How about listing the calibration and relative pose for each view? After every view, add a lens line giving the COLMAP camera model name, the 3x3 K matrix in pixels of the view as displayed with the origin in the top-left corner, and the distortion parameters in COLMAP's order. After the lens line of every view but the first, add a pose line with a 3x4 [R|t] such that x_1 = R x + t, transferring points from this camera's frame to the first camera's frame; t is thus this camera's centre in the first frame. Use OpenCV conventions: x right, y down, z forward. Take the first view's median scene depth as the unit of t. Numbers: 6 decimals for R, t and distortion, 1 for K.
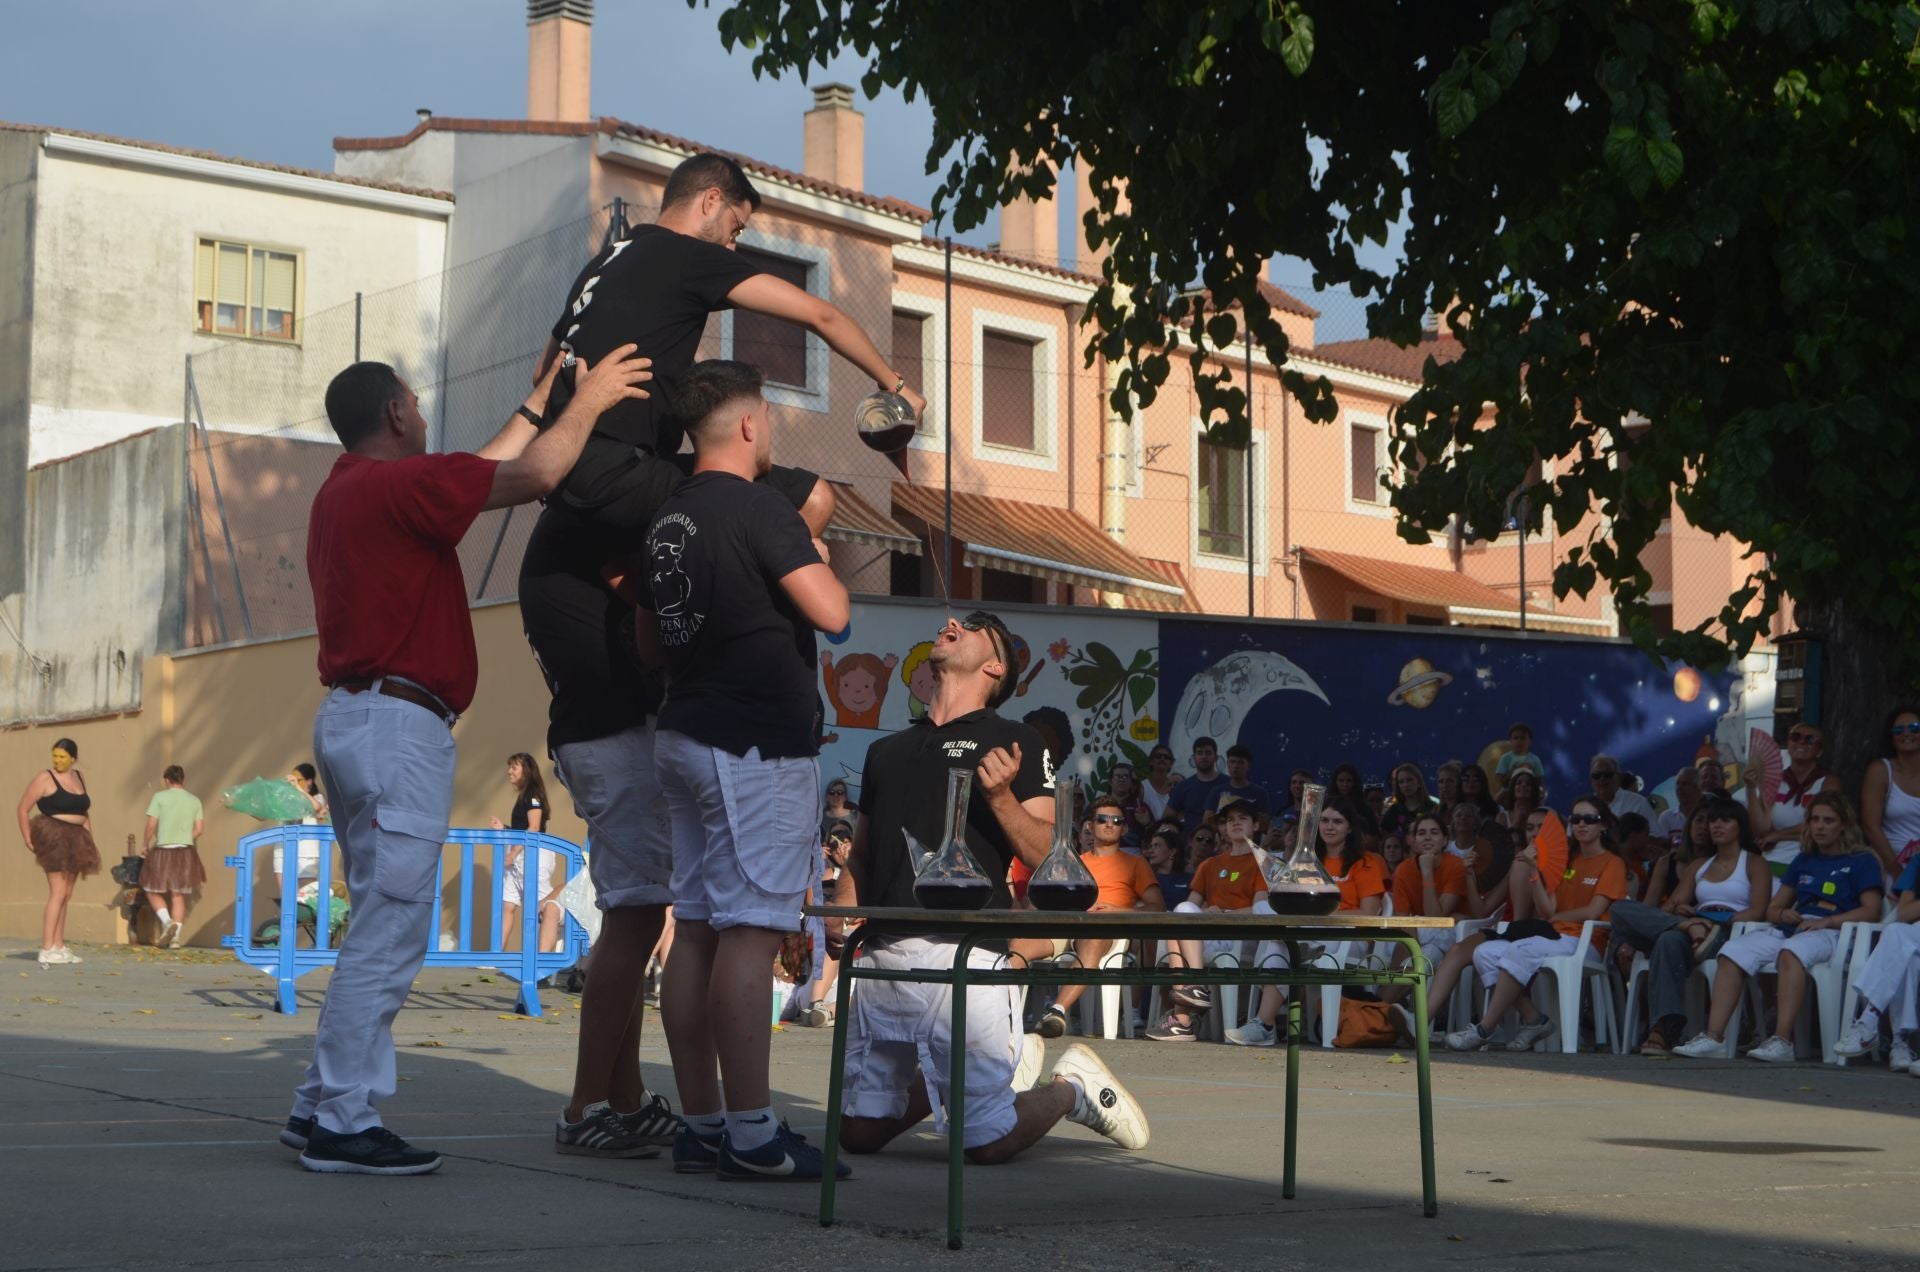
lens RADIAL K [[3082.8, 0, 964.6], [0, 3082.8, 643.3], [0, 0, 1]] dist [-0.037415, 0.011977]
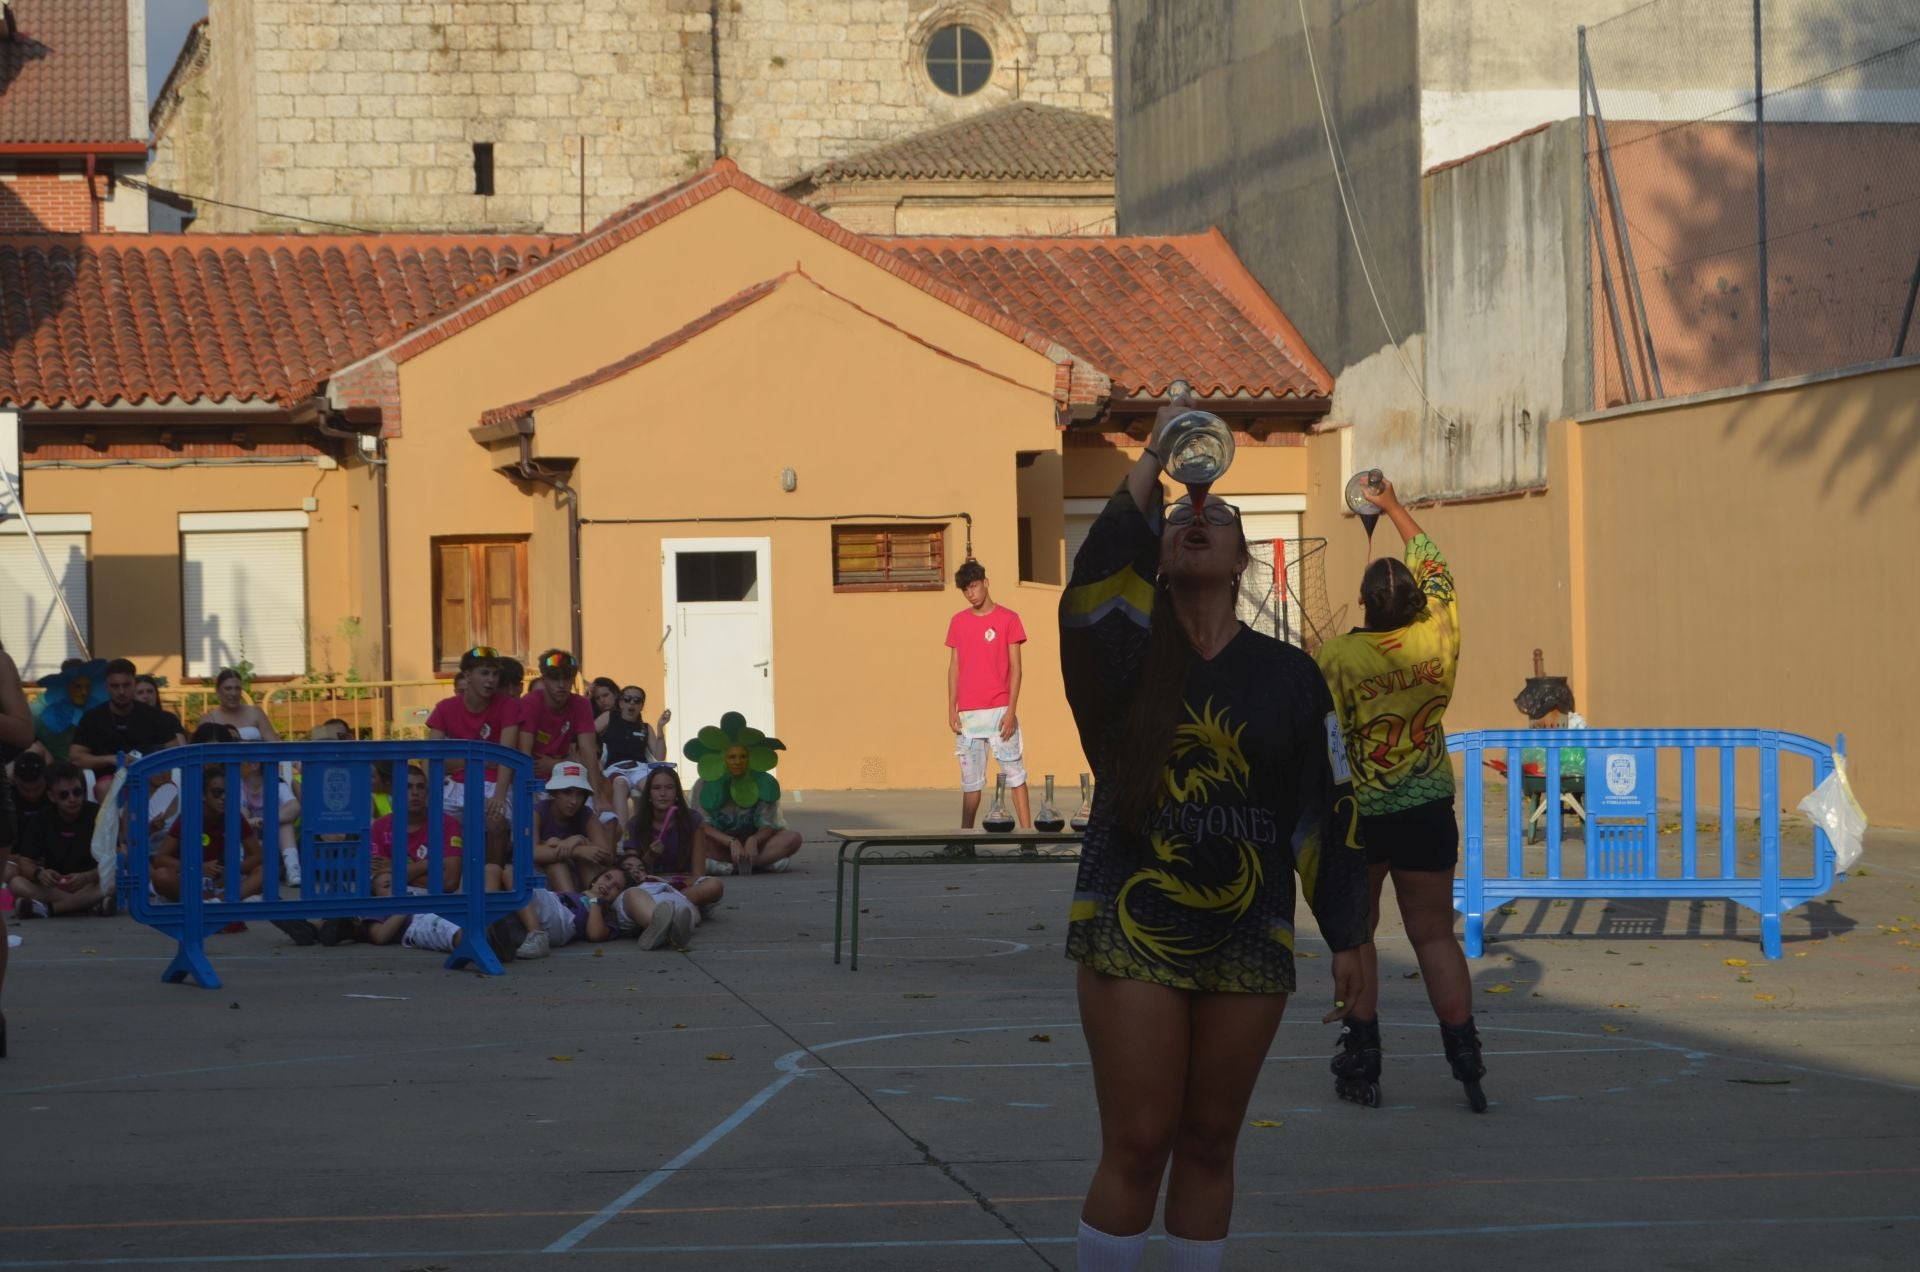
lens RADIAL K [[4374.5, 0, 953.9], [0, 4374.5, 658.5], [0, 0, 1]] dist [-0.022510, 0.001687]
pose [[0.890554, -0.020439, -0.454419, 0.097882], [0.063489, 0.994797, 0.079679, -0.032014], [0.450425, -0.099810, 0.887218, -0.057696]]
